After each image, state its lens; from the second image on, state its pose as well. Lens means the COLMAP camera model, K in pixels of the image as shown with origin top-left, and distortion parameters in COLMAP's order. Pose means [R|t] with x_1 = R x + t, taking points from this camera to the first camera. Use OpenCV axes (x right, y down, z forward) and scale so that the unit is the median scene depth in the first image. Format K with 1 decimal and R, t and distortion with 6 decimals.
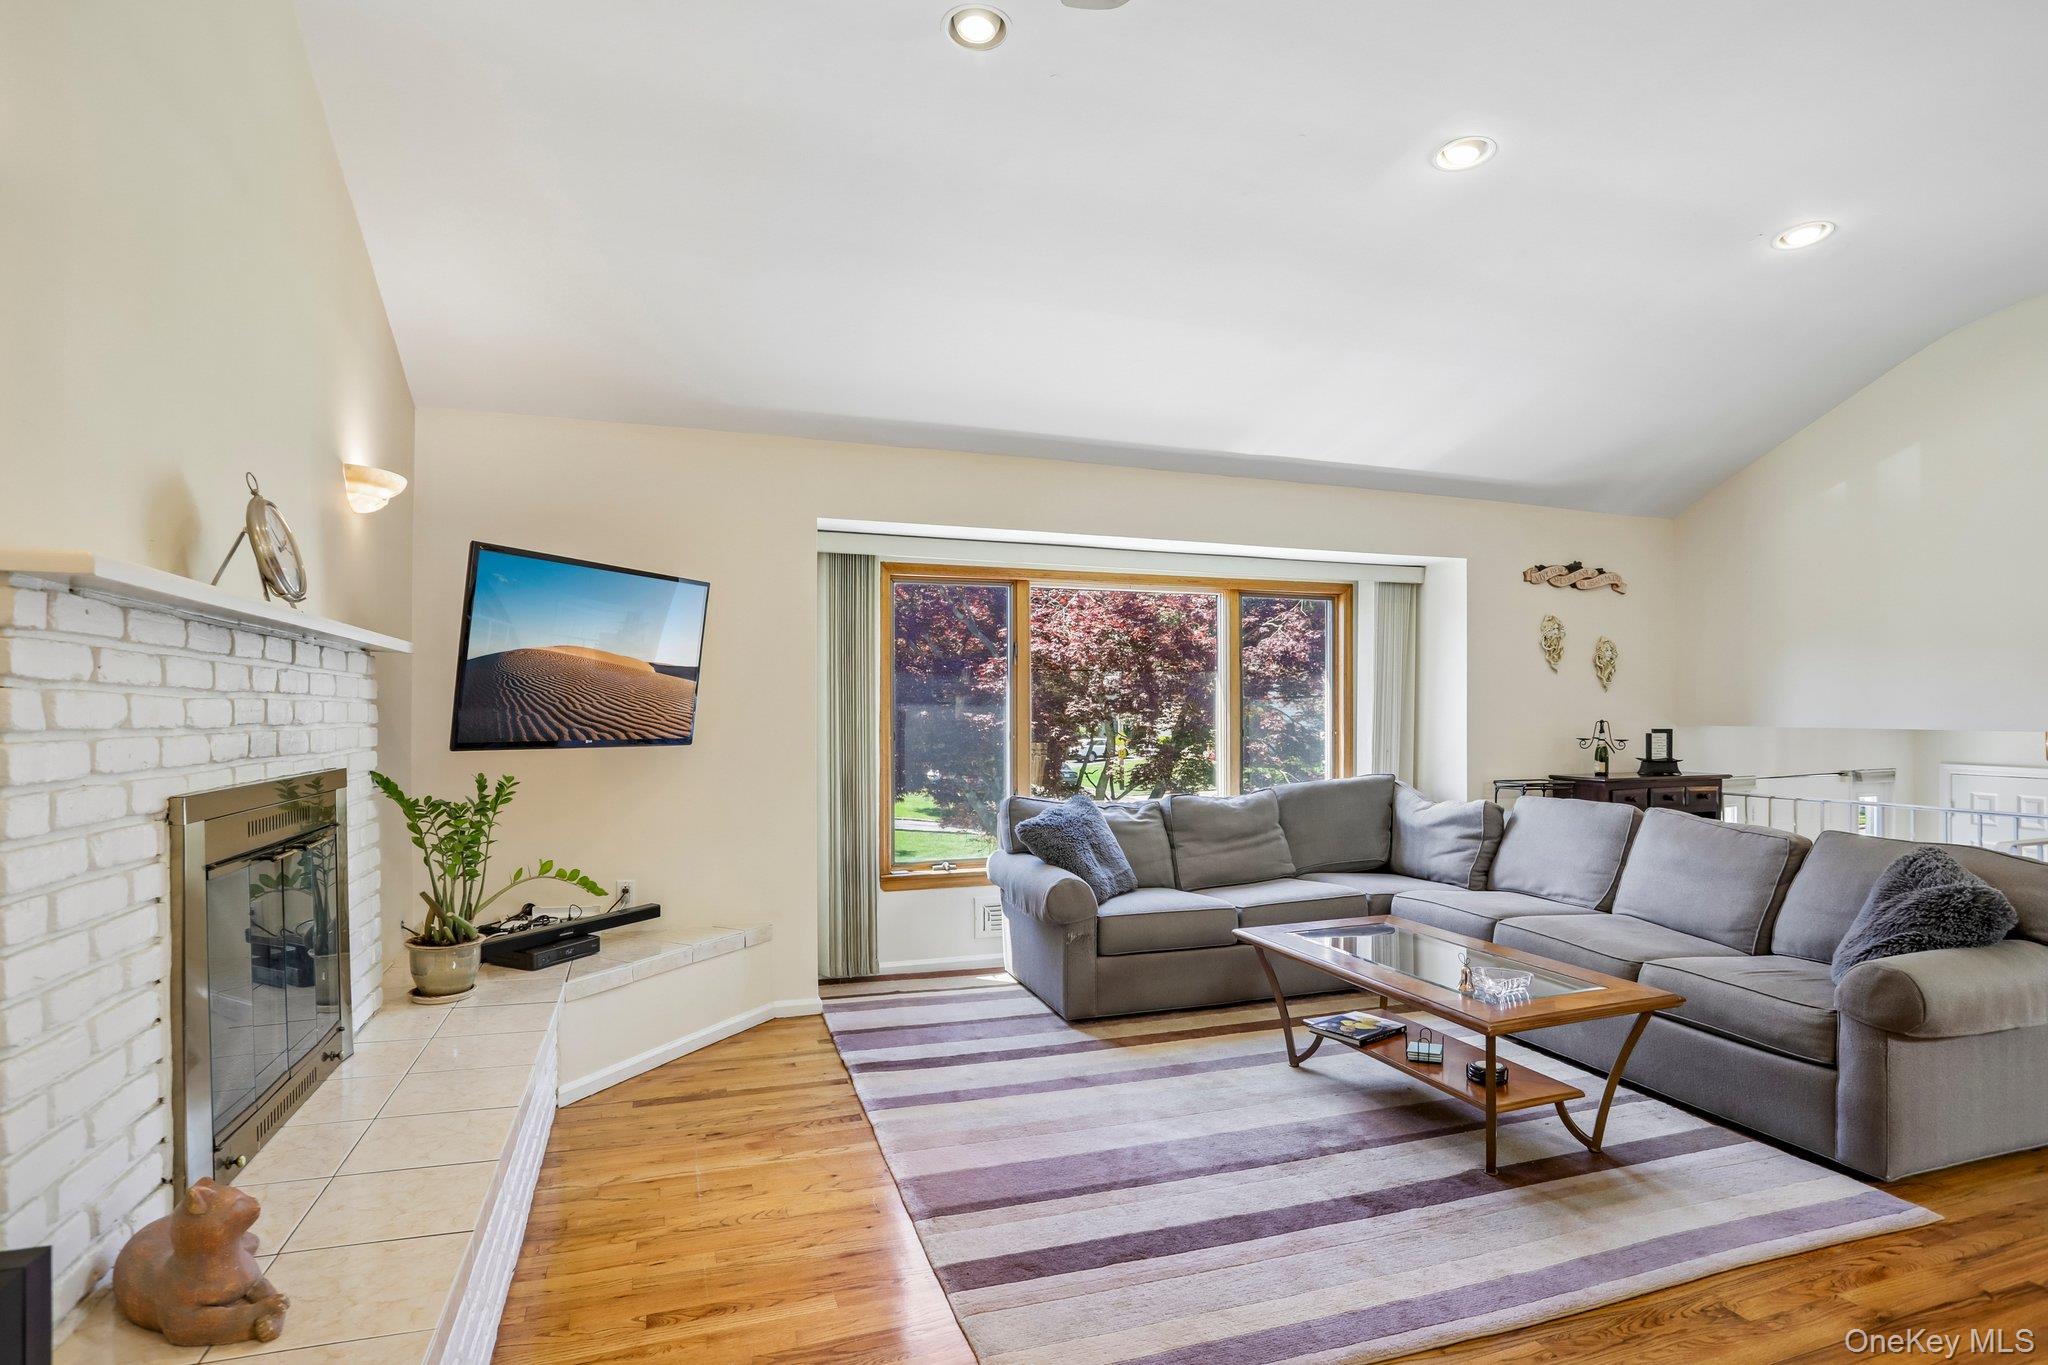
lens RADIAL K [[1058.9, 0, 986.4], [0, 1058.9, 700.9], [0, 0, 1]] dist [-0.070750, 0.028442]
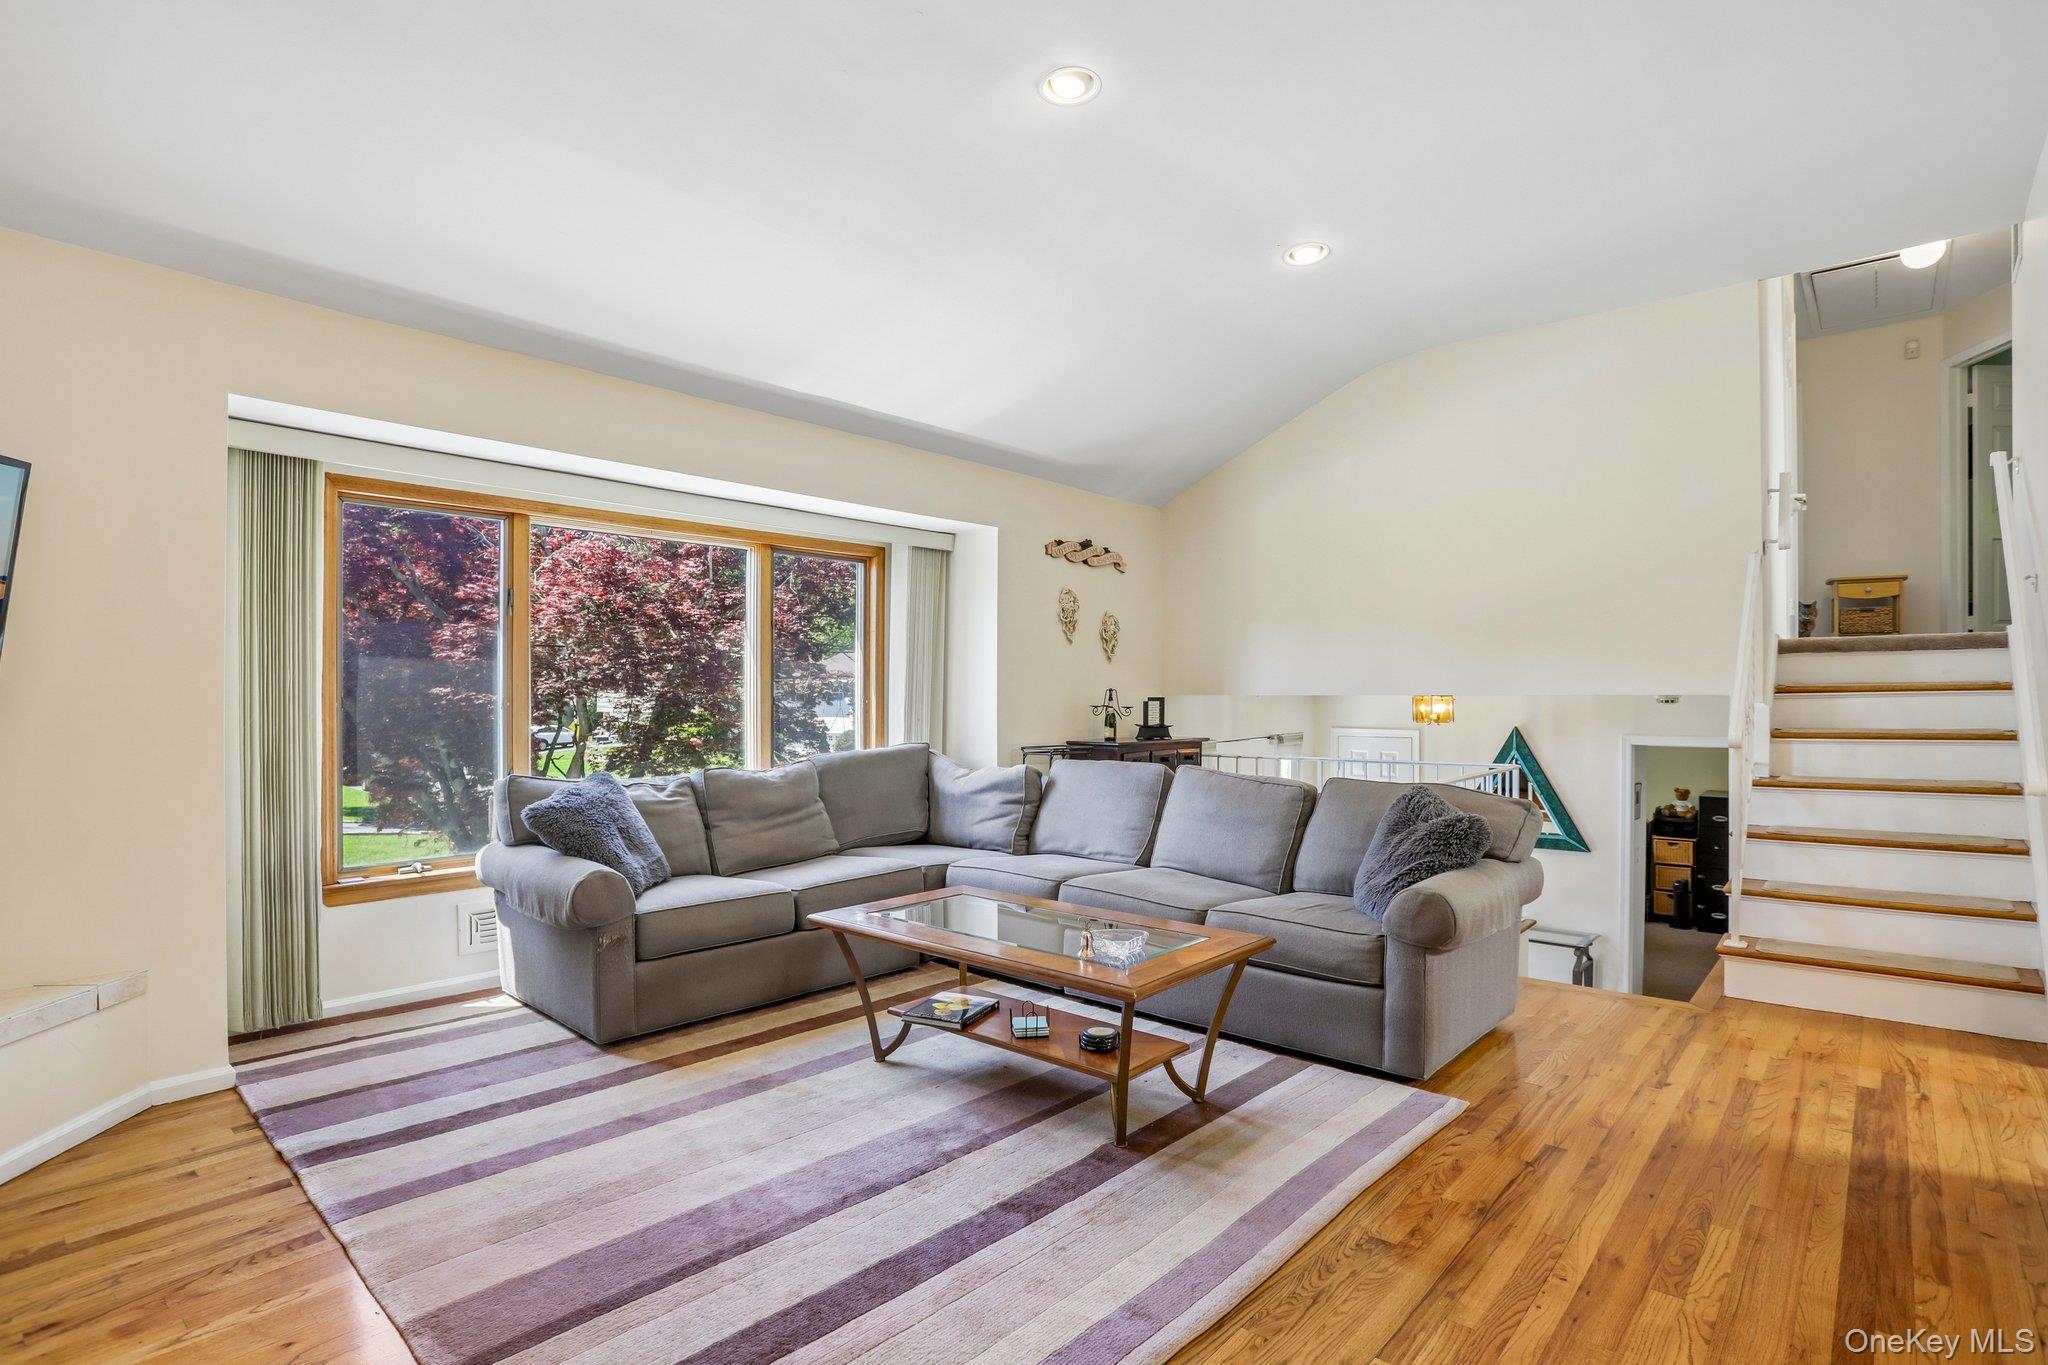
lens RADIAL K [[1058.9, 0, 1027.2], [0, 1058.9, 688.9], [0, 0, 1]] dist [-0.070750, 0.028442]
pose [[0.862566, 0.005247, 0.505917, -0.050615], [-0.006783, 0.999976, 0.001193, 0.027698], [-0.505899, -0.004461, 0.862581, 0.154746]]
